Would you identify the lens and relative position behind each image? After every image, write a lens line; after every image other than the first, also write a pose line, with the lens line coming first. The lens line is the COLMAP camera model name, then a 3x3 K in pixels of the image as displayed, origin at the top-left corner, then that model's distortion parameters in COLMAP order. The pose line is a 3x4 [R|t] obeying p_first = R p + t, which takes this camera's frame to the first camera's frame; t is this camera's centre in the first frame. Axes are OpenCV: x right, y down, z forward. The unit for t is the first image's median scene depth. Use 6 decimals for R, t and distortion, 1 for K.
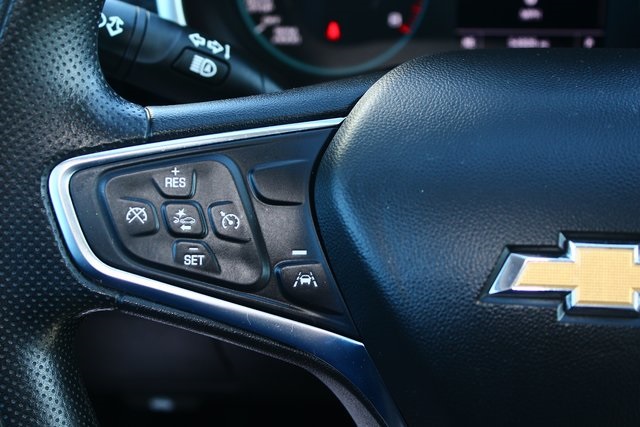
lens RADIAL K [[1167.6, 0, 320.0], [0, 1167.6, 213.5], [0, 0, 1]] dist [0.046537, 0.122366]
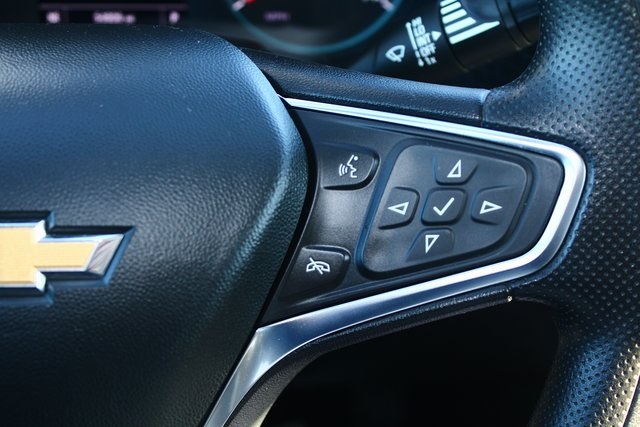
lens RADIAL K [[1167.6, 0, 320.0], [0, 1167.6, 213.5], [0, 0, 1]] dist [0.046537, 0.122366]
pose [[0.992922, -0.038526, 0.112347, 0.234250], [0.036088, 0.999069, 0.023655, 0.002484], [-0.113153, -0.019433, 0.993387, -0.006283]]
